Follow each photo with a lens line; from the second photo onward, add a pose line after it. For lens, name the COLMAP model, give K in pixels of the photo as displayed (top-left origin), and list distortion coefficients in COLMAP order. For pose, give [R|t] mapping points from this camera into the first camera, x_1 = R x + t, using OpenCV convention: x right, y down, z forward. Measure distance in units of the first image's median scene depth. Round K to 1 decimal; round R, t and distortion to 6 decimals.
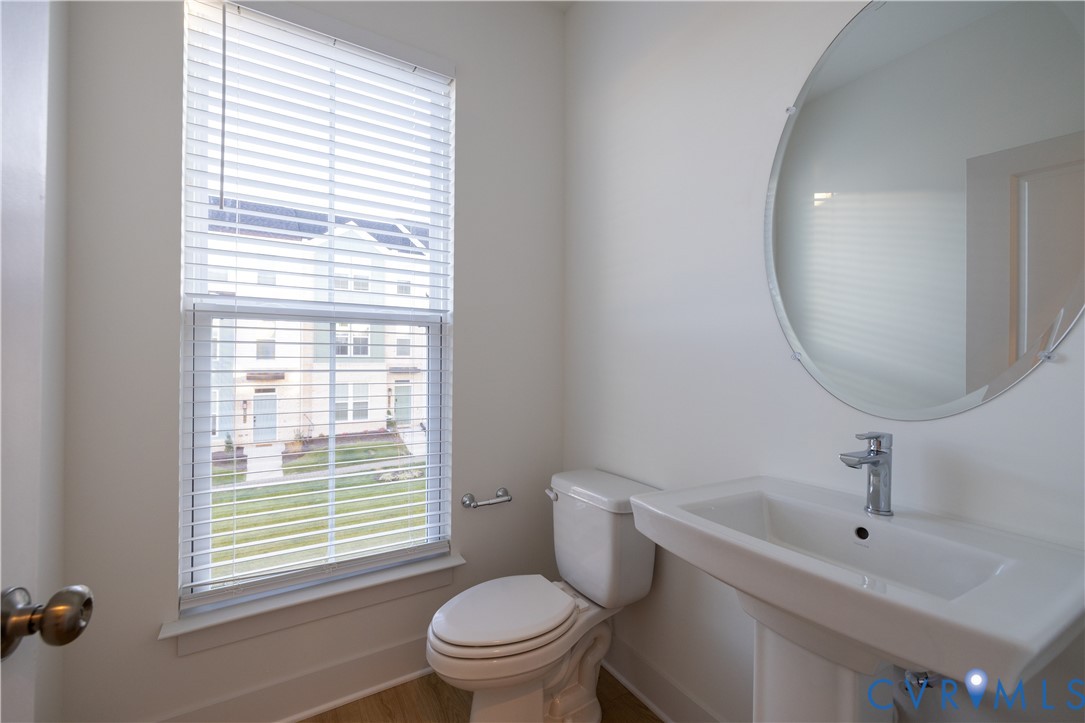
lens RADIAL K [[455.4, 0, 537.7], [0, 455.4, 354.8], [0, 0, 1]] dist [0.001180, 0.000254]
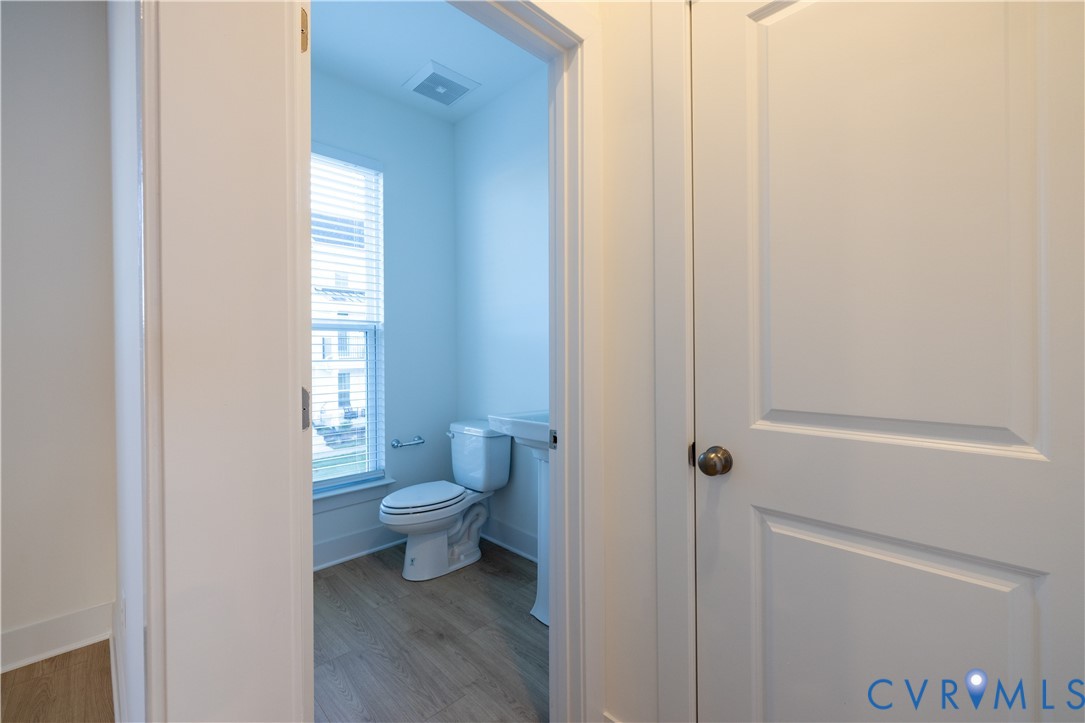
lens RADIAL K [[455.4, 0, 537.7], [0, 455.4, 354.8], [0, 0, 1]] dist [0.001180, 0.000254]
pose [[0.974674, -0.016404, 0.223026, -0.023309], [0.014757, 0.999850, 0.009049, 0.009934], [-0.223141, -0.005529, 0.974771, -0.663107]]
